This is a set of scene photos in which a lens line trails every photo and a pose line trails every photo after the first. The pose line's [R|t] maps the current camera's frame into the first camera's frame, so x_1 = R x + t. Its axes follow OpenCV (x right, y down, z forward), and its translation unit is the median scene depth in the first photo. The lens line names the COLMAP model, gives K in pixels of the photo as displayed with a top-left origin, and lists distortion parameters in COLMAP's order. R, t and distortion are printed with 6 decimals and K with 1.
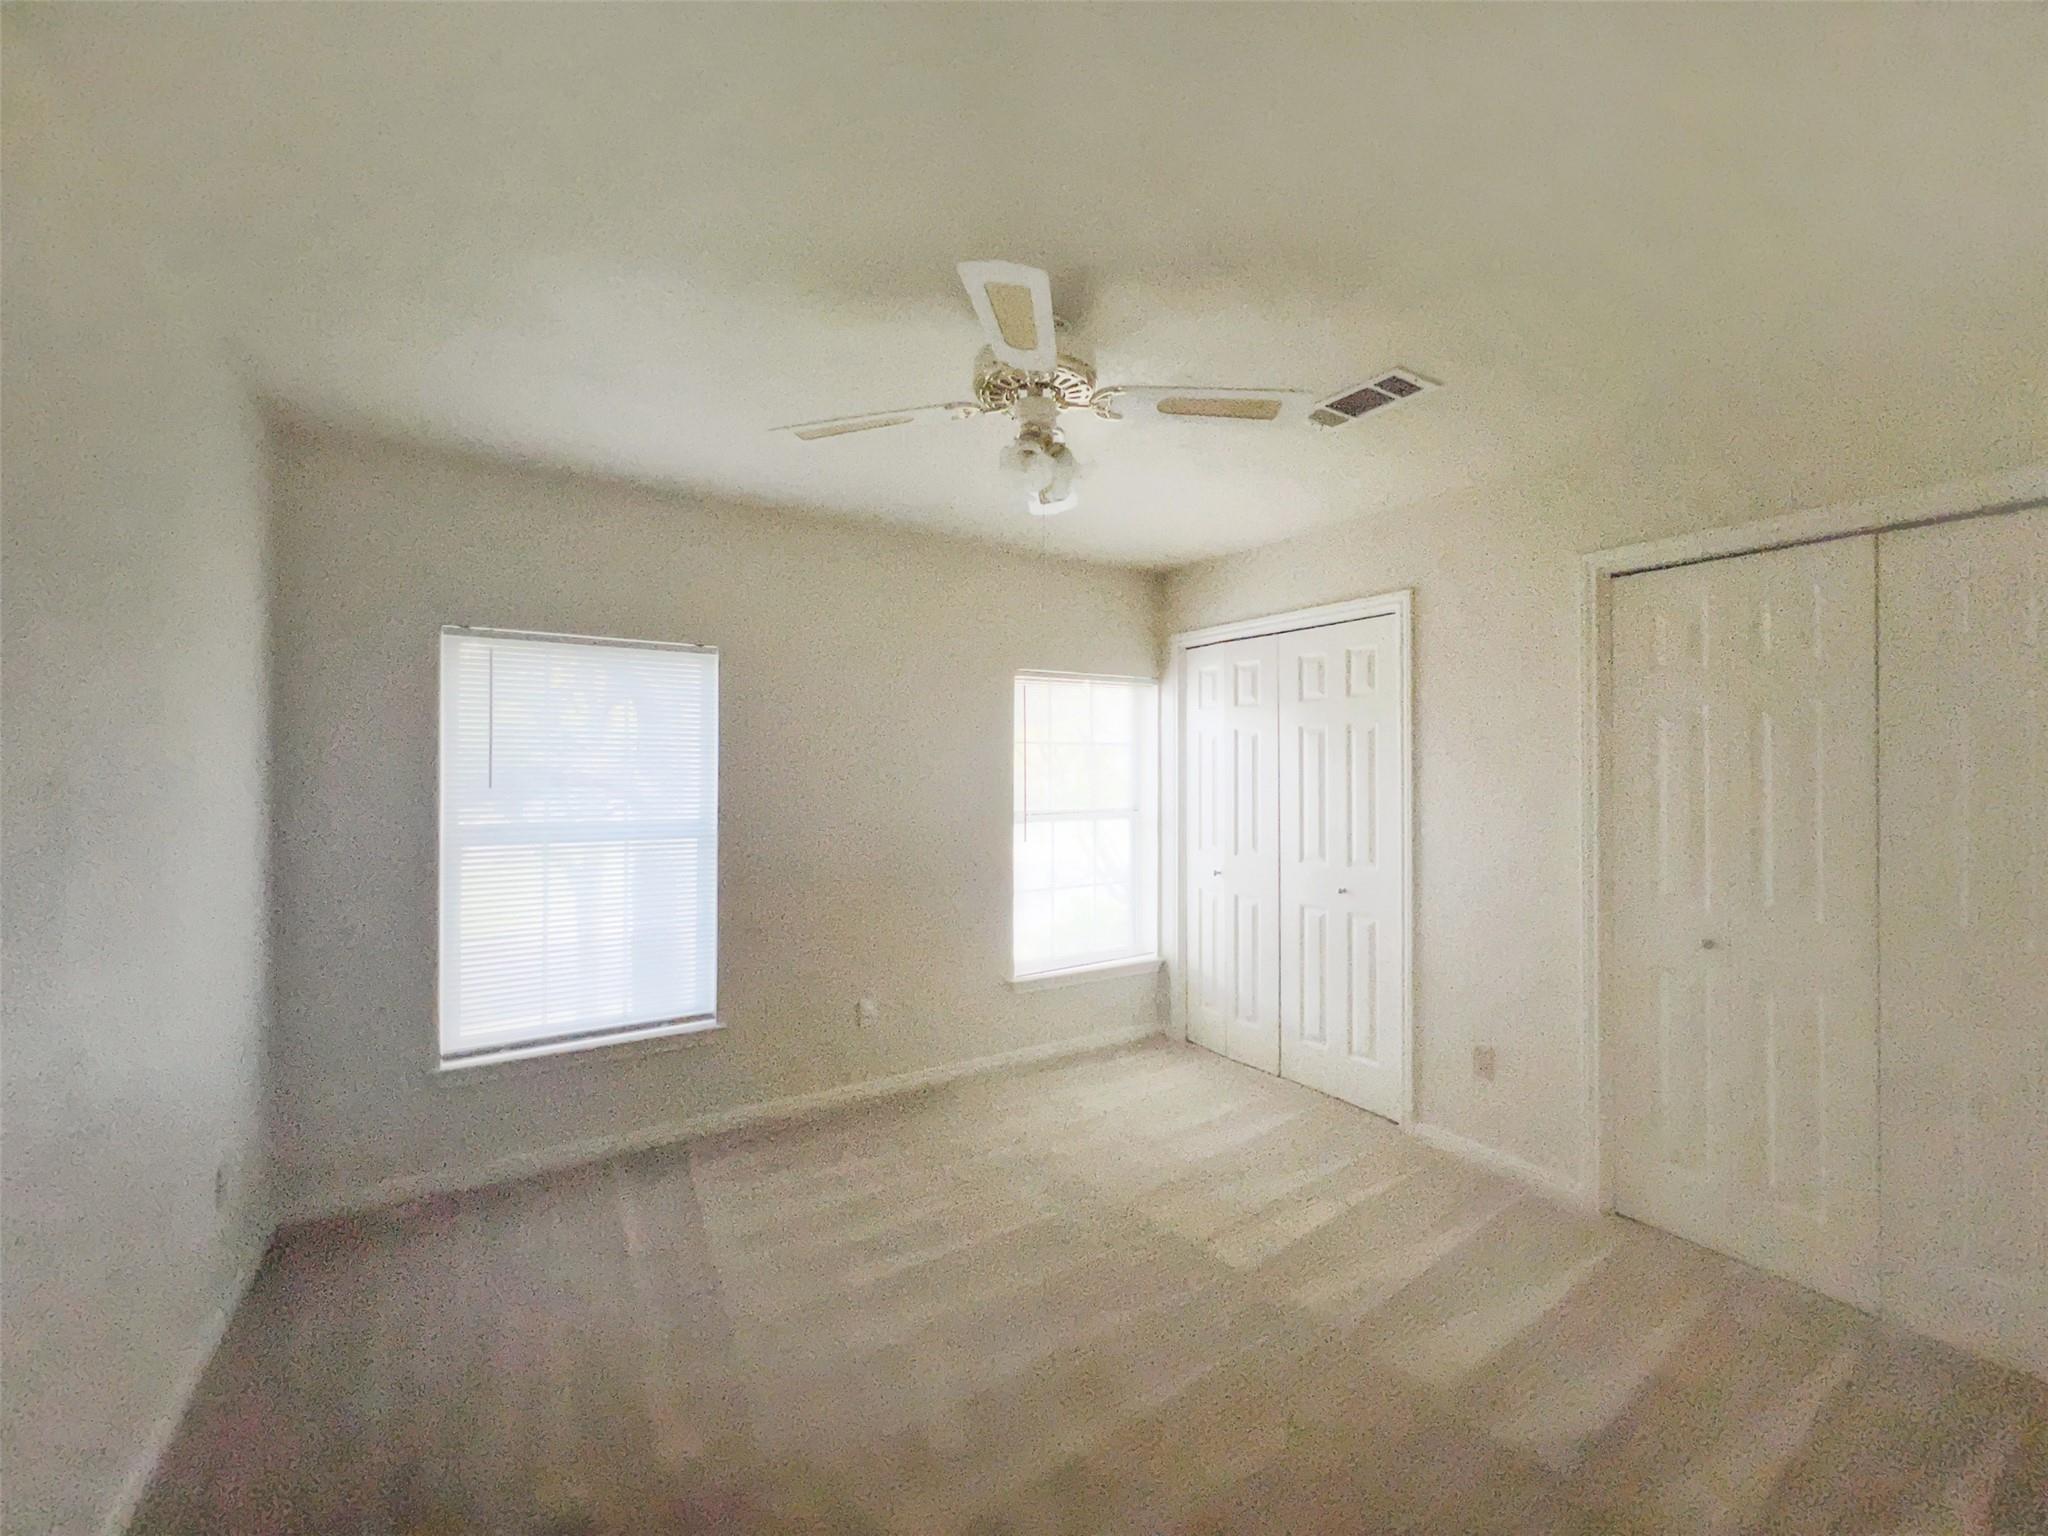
lens RADIAL K [[829.1, 0, 1021.4], [0, 829.1, 752.8], [0, 0, 1]] dist [0.001041, 0.000400]
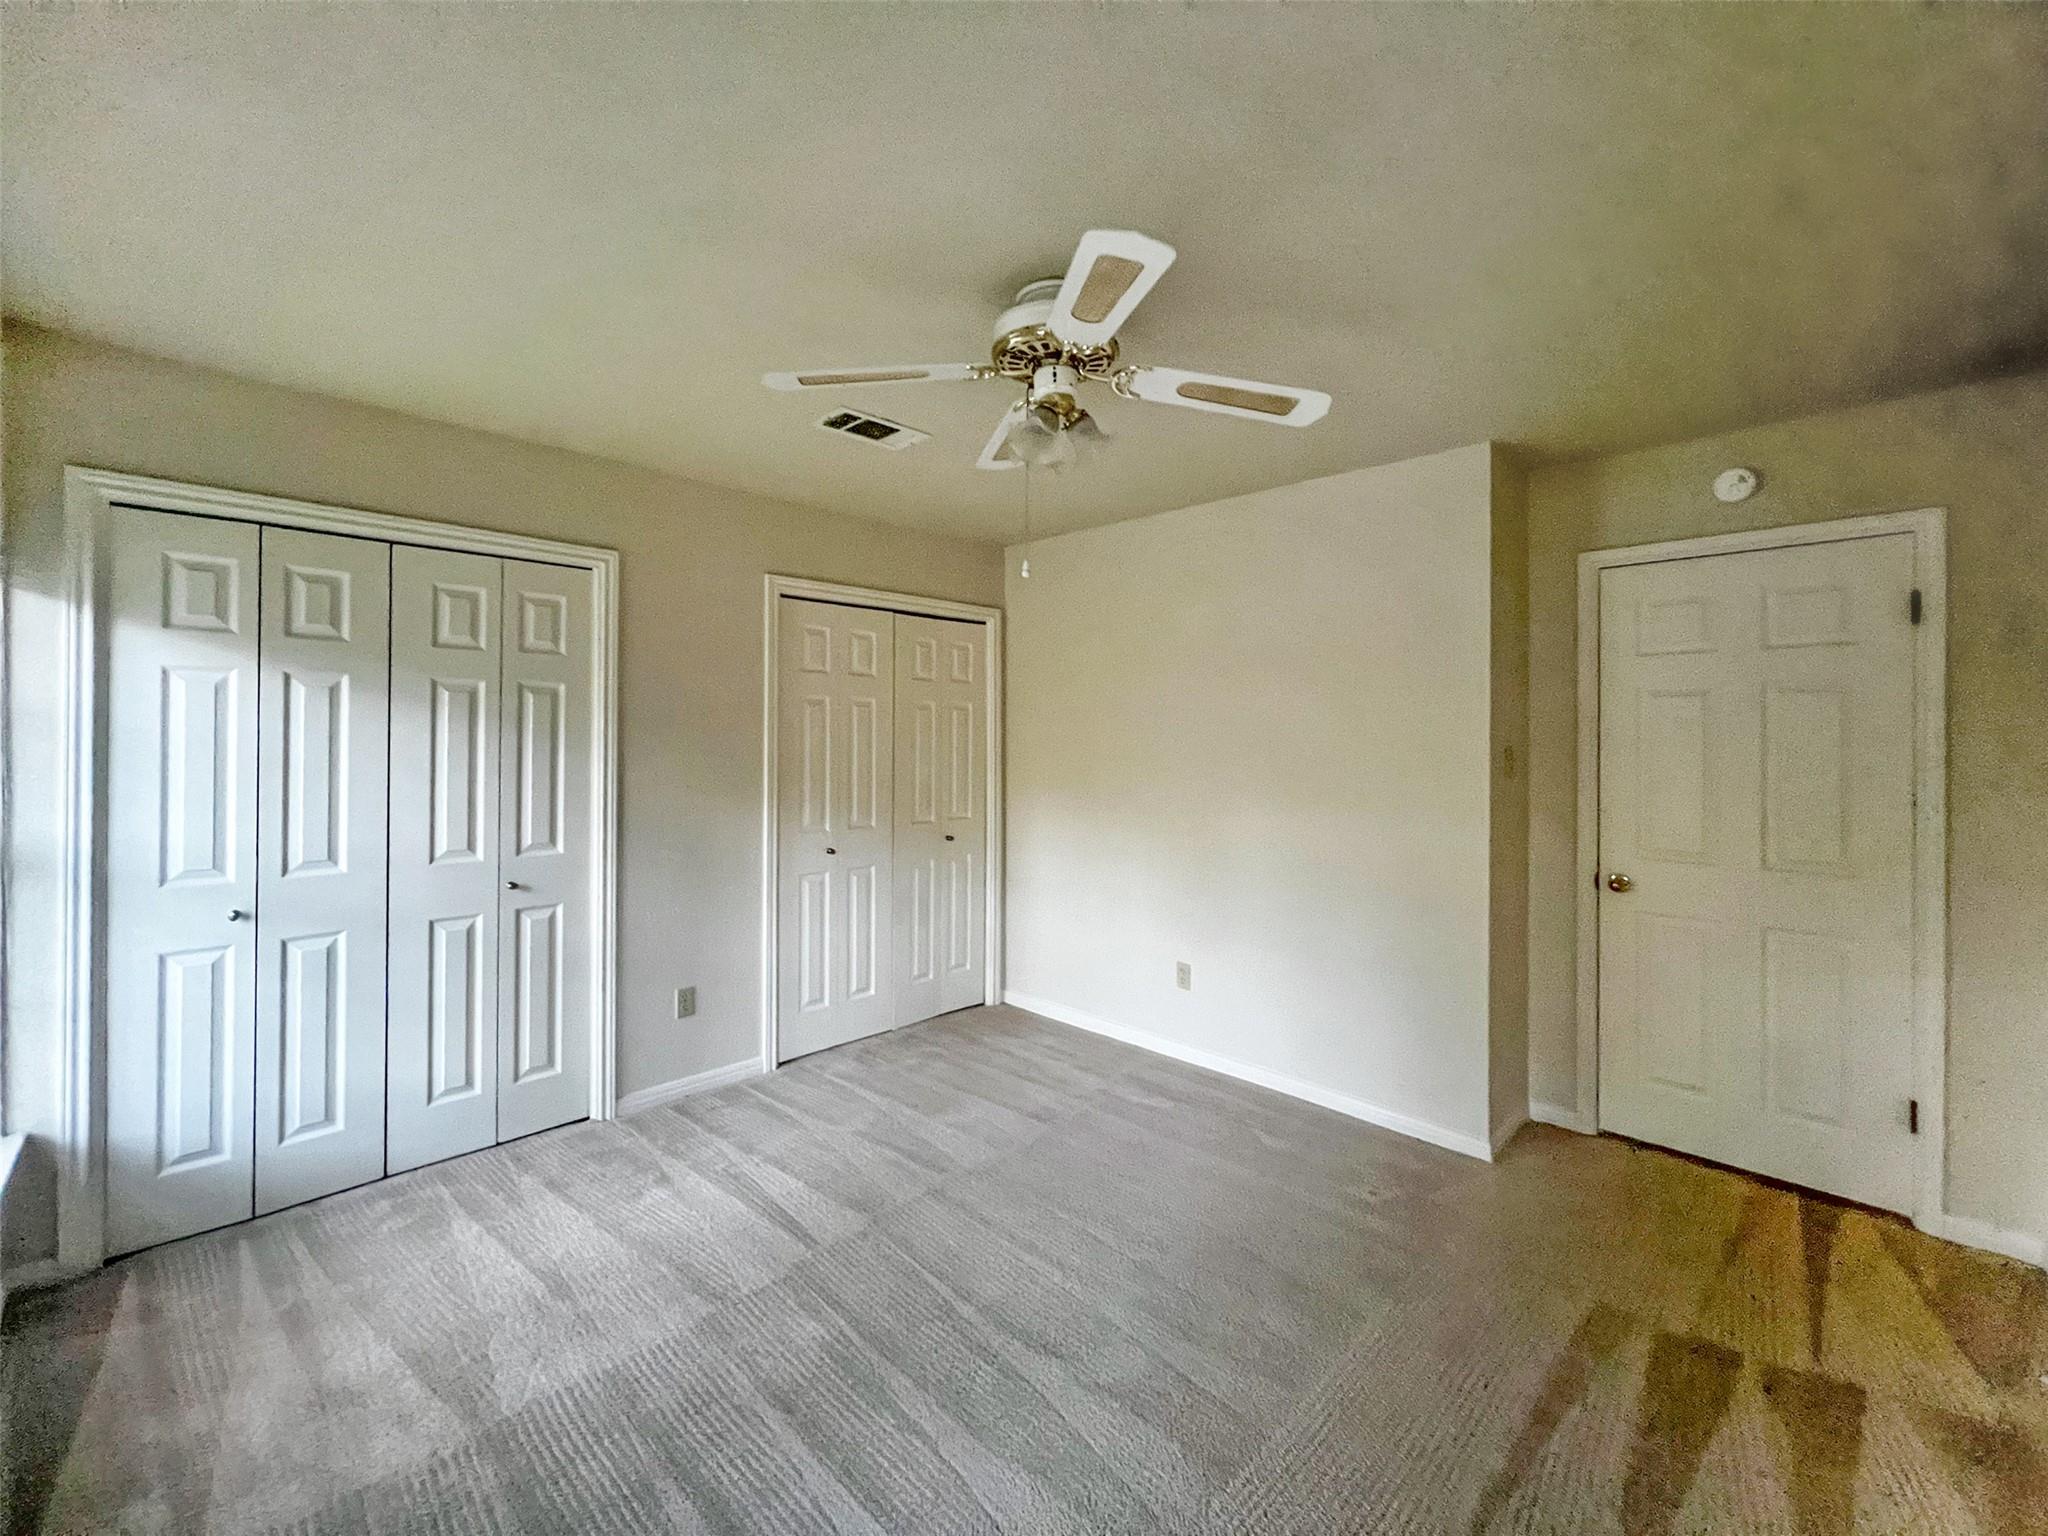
lens RADIAL K [[814.5, 0, 1028.2], [0, 814.5, 753.9], [0, 0, 1]] dist [0.001411, 0.000309]
pose [[-0.189685, -0.016770, 0.981702, -0.470263], [-0.029868, 0.999490, 0.011303, 0.009069], [-0.981390, -0.027178, -0.190090, 0.609608]]
